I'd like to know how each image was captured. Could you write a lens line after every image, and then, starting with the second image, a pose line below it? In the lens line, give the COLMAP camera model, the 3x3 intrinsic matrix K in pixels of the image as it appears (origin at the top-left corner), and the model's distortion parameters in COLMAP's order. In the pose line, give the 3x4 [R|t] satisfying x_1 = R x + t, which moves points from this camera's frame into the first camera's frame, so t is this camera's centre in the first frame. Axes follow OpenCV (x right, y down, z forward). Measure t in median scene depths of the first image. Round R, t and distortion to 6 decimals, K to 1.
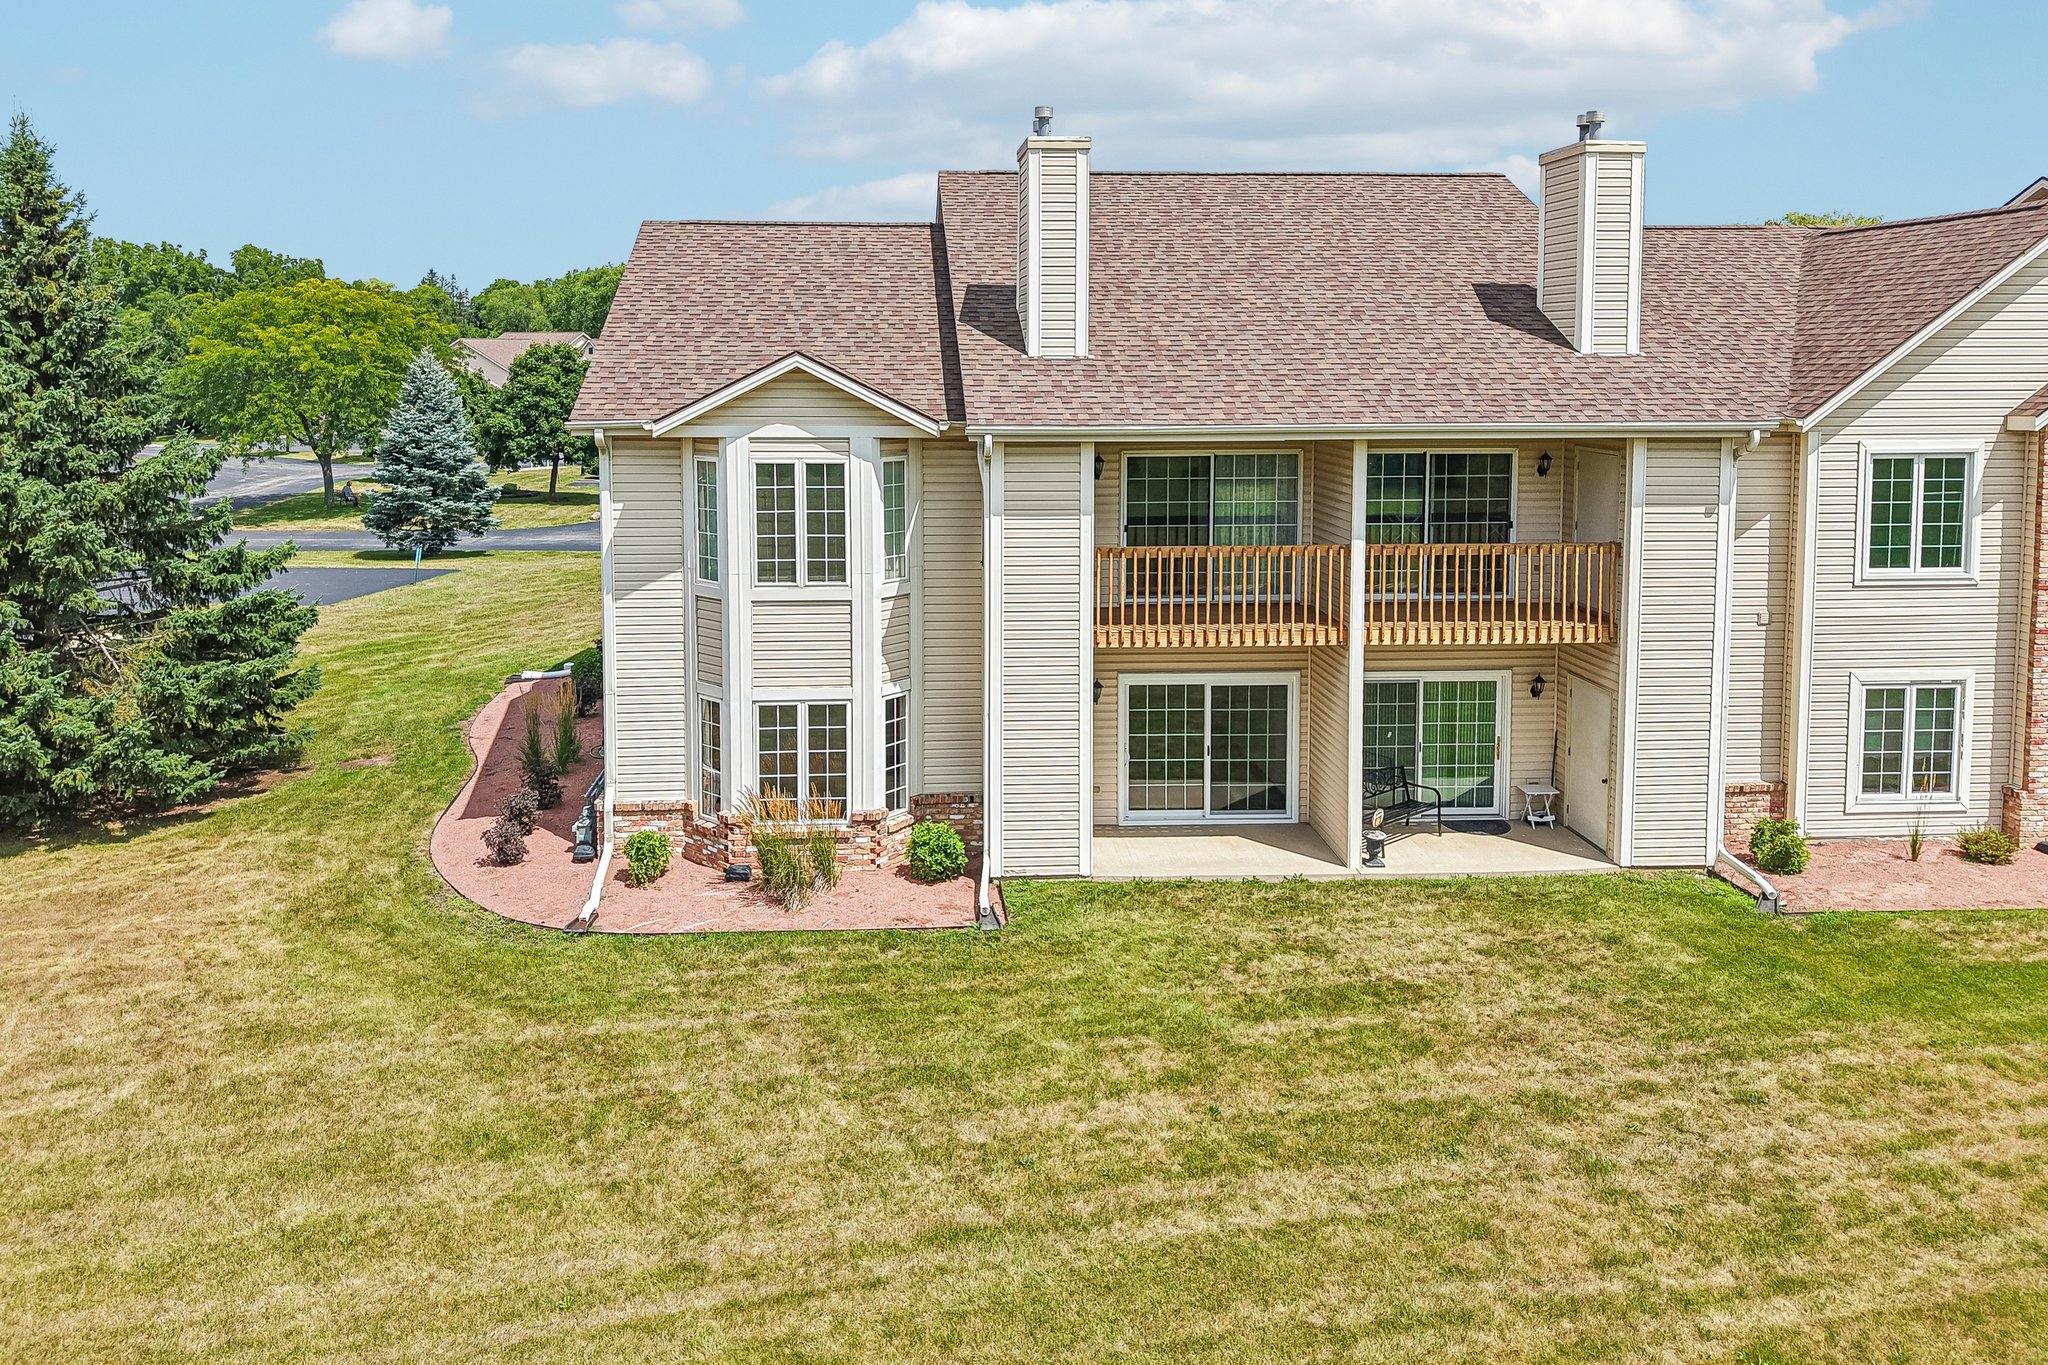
lens RADIAL K [[1448.1, 0, 953.7], [0, 1448.1, 457.8], [0, 0, 1]] dist [0.001962, 0.000151]
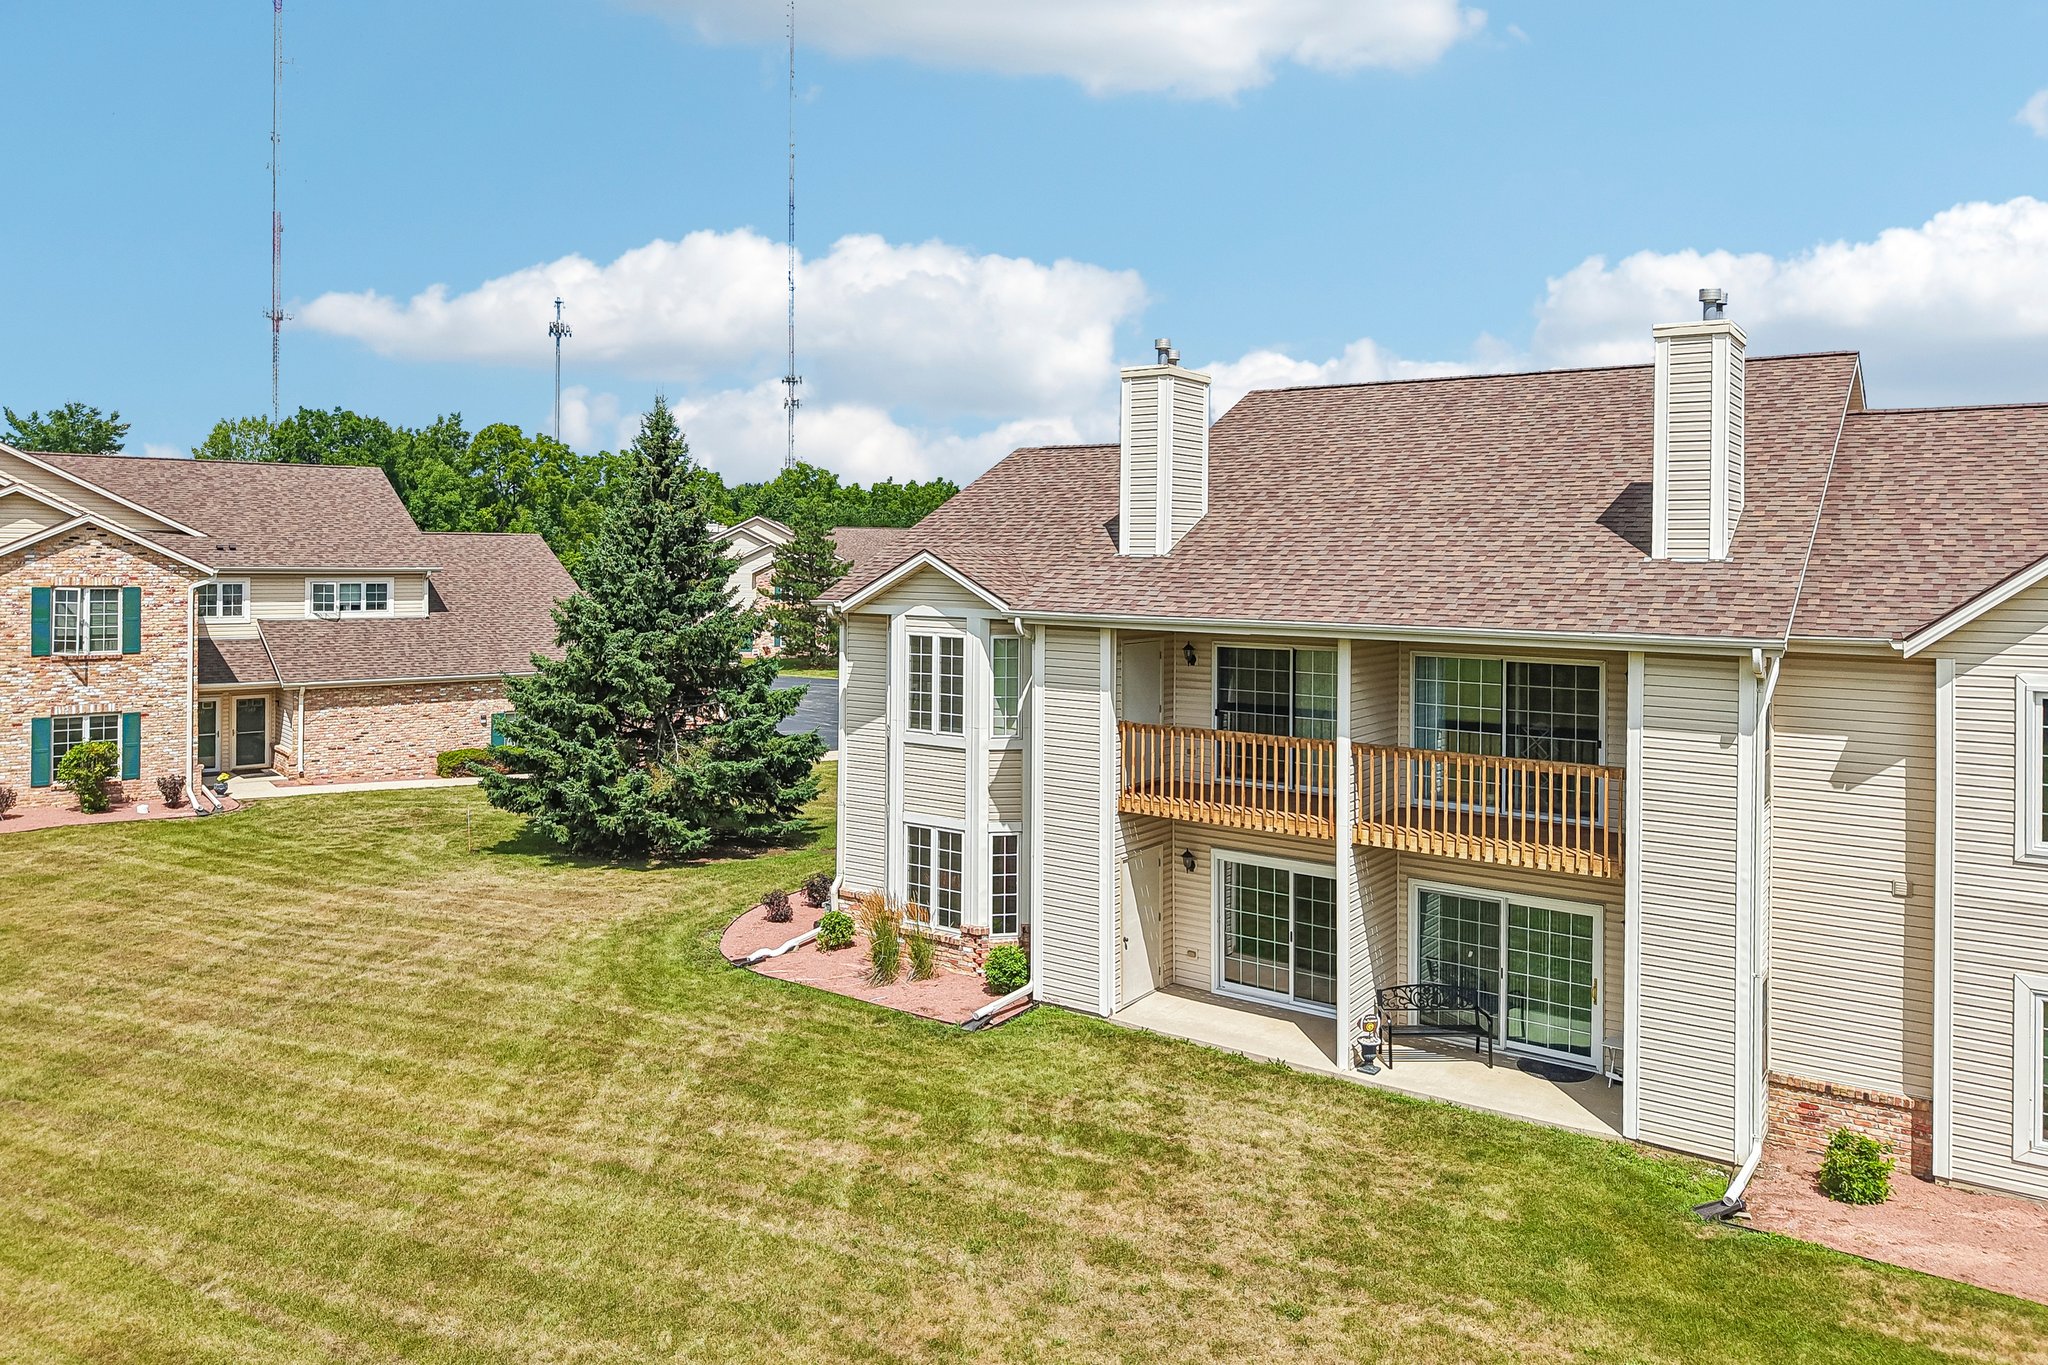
lens RADIAL K [[1405.8, 0, 1020.5], [0, 1405.8, 545.9], [0, 0, 1]] dist [0.037170, -0.047763]
pose [[0.788768, 0.006428, -0.614658, 0.702004], [-0.057751, 0.996297, -0.063689, -0.000873], [0.611973, 0.085733, 0.786218, 0.067960]]
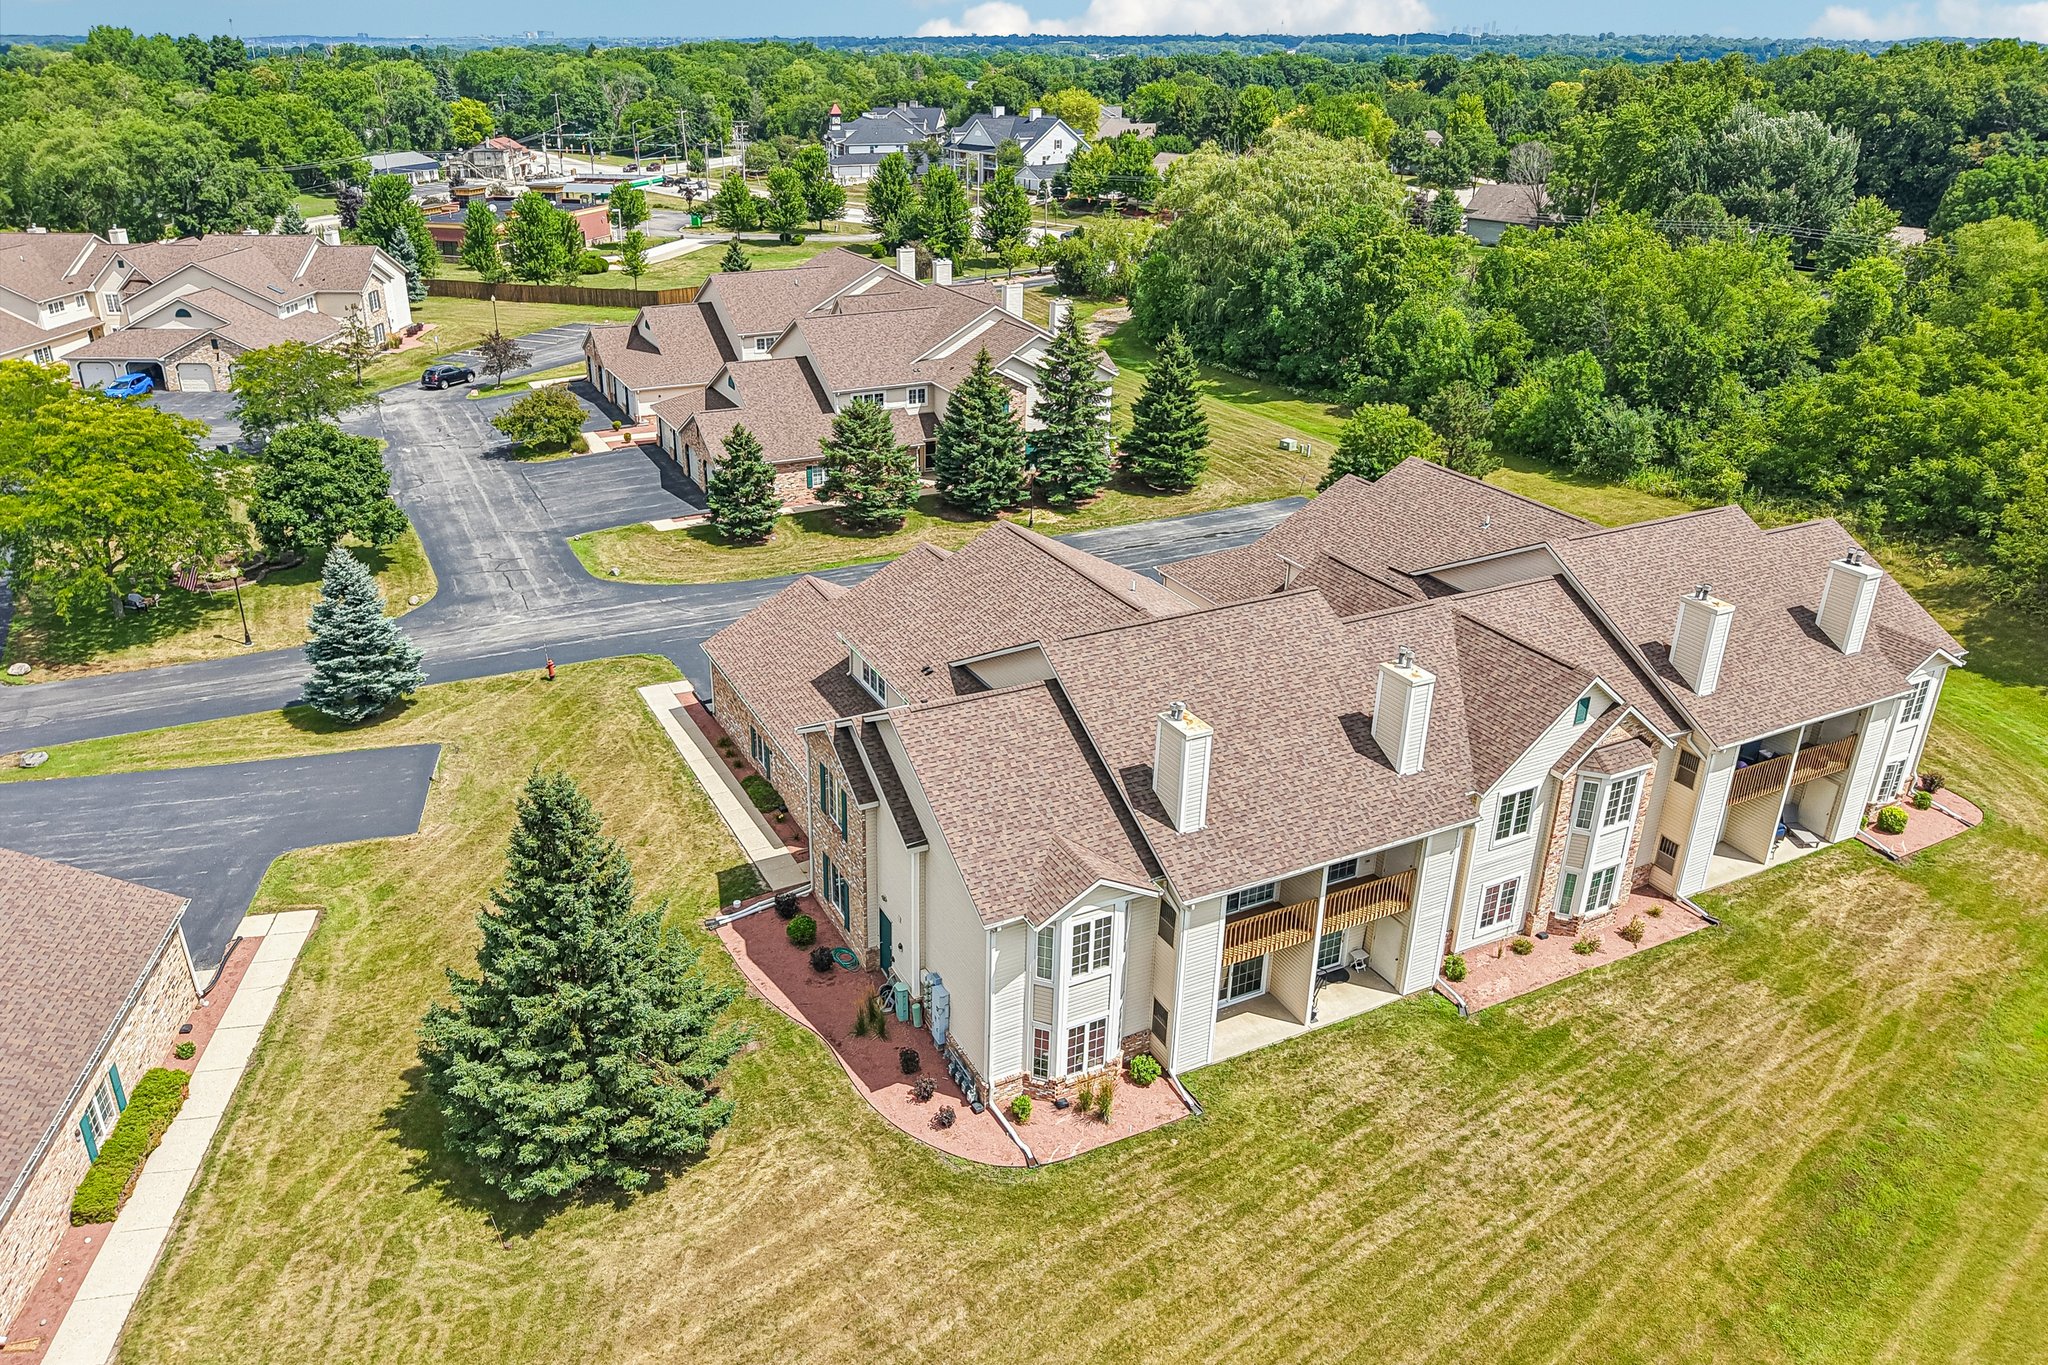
lens RADIAL K [[1427.6, 0, 1023.9], [0, 1427.6, 585.0], [0, 0, 1]] dist [0.000098, 0.000212]
pose [[0.907335, -0.118605, 0.403330, -0.926738], [0.001593, 0.960342, 0.278819, -0.985523], [-0.420404, -0.252340, 0.871542, -0.563048]]
